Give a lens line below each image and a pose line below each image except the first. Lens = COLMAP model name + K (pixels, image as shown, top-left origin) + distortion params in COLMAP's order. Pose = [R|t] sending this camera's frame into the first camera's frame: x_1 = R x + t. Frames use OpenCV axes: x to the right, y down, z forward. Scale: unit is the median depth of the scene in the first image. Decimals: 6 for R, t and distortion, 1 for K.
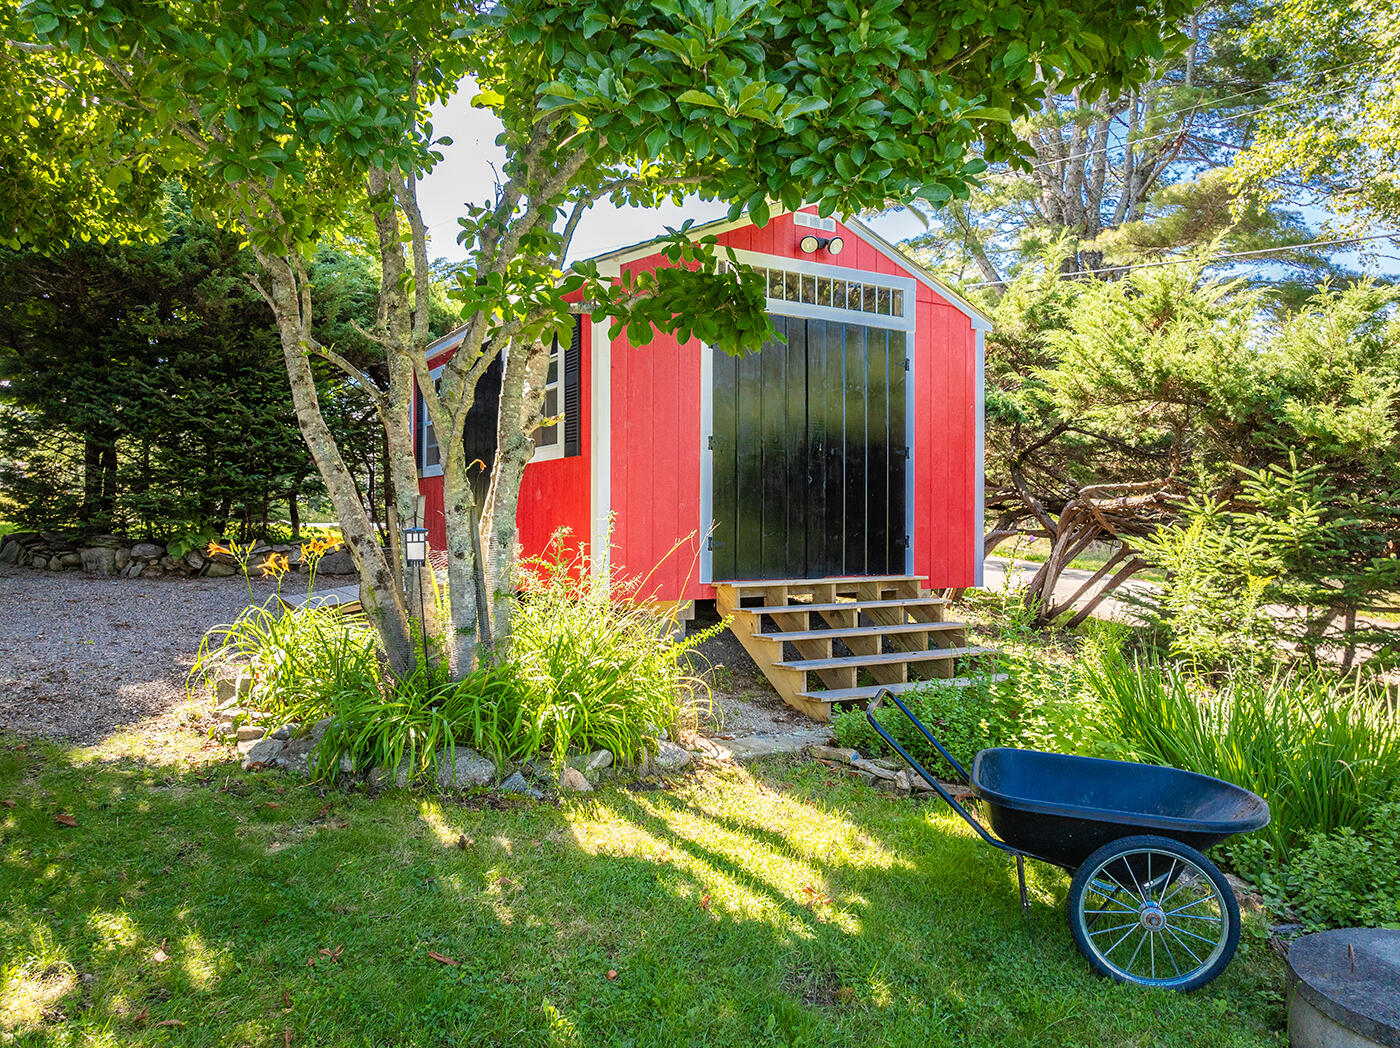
lens RADIAL K [[989.9, 0, 699.8], [0, 989.9, 525.8], [0, 0, 1]] dist [-0.037231, 0.024186]
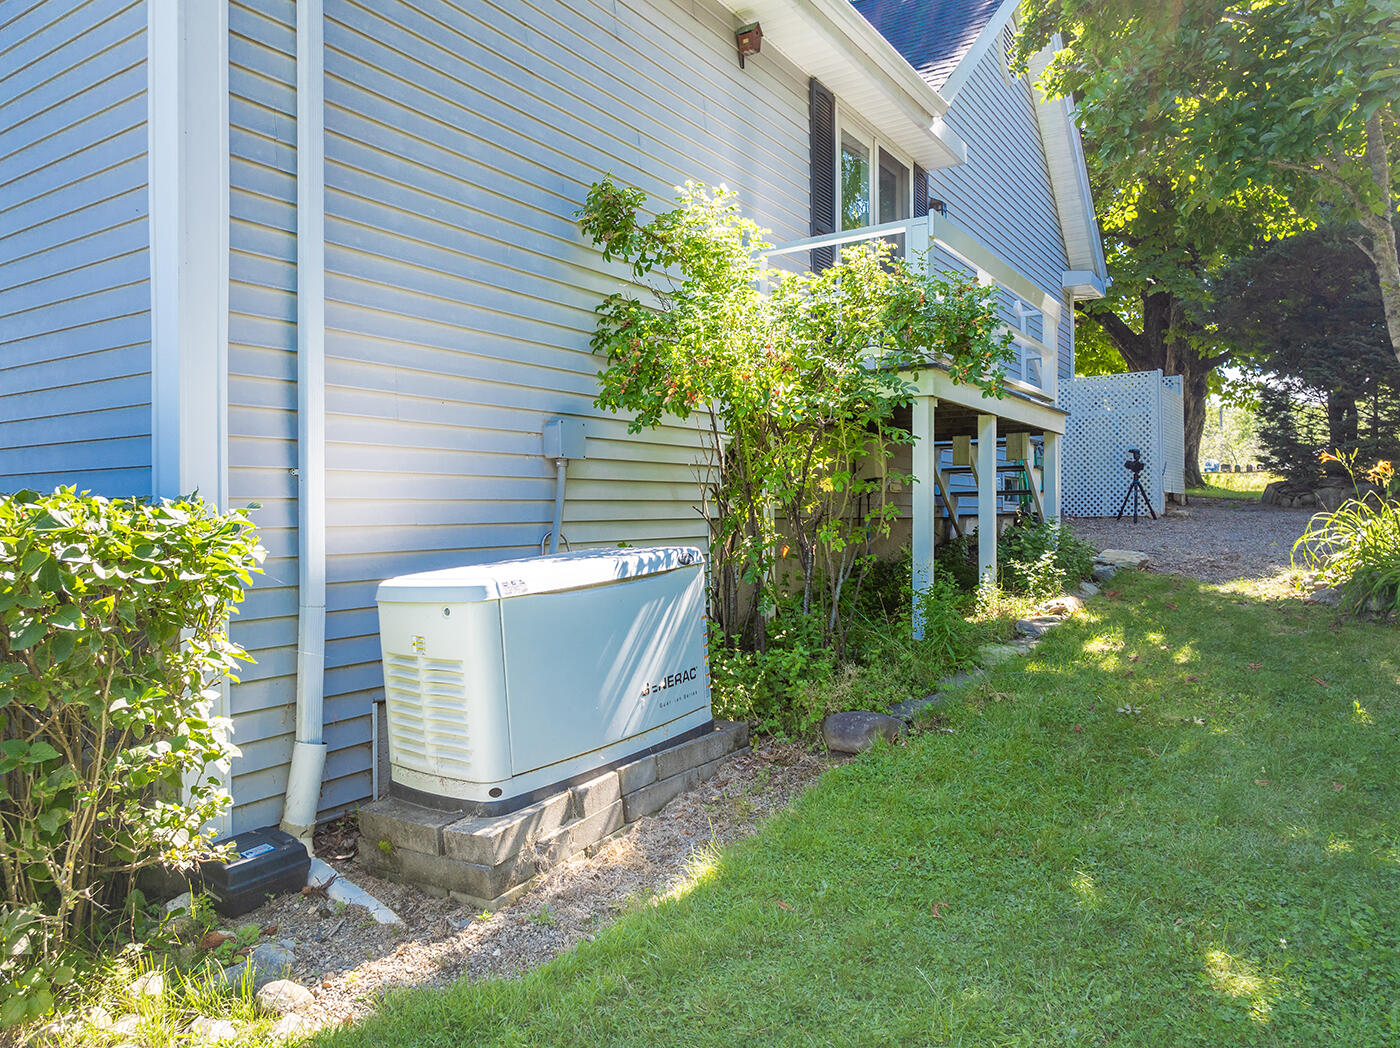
lens RADIAL K [[989.9, 0, 698.7], [0, 989.9, 522.3], [0, 0, 1]] dist [-0.037231, 0.024186]
pose [[0.336261, 0.001277, -0.941768, 0.370666], [0.006040, 0.999976, 0.003513, 0.083024], [0.941749, -0.006869, 0.336245, -0.178918]]
